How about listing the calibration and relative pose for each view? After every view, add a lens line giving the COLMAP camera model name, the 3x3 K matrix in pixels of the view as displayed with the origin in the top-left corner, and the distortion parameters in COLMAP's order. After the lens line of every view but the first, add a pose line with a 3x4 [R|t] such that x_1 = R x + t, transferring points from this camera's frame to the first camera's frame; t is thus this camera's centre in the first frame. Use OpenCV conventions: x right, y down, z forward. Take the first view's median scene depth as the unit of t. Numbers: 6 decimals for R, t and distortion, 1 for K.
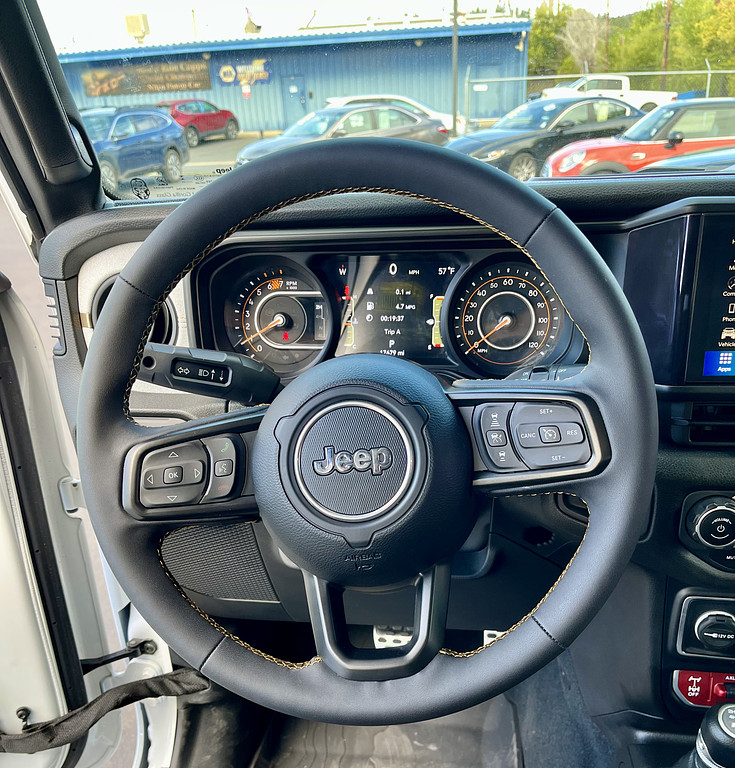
lens RADIAL K [[739.2, 0, 368.8], [0, 739.2, 464.3], [0, 0, 1]] dist [0.070908, -0.123256]
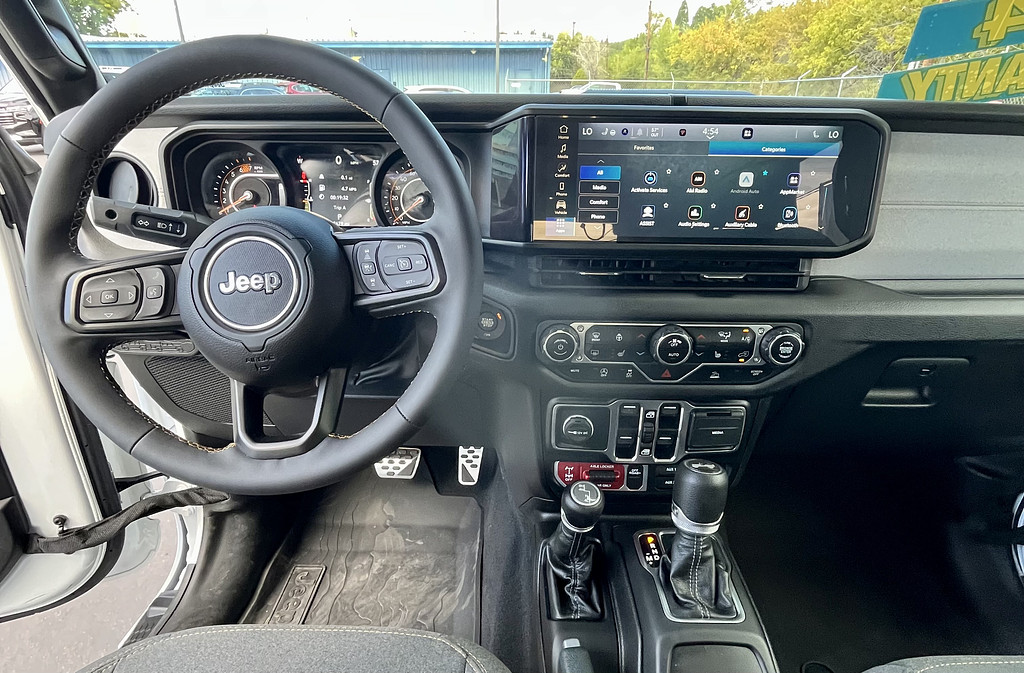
lens RADIAL K [[545.3, 0, 512.0], [0, 545.3, 336.5], [0, 0, 1]] dist [-0.000017, -0.000566]
pose [[0.993161, 0.001555, 0.116741, 0.225000], [0.003056, 0.999222, -0.039309, 0.089460], [-0.116712, 0.039397, 0.992384, 0.012738]]
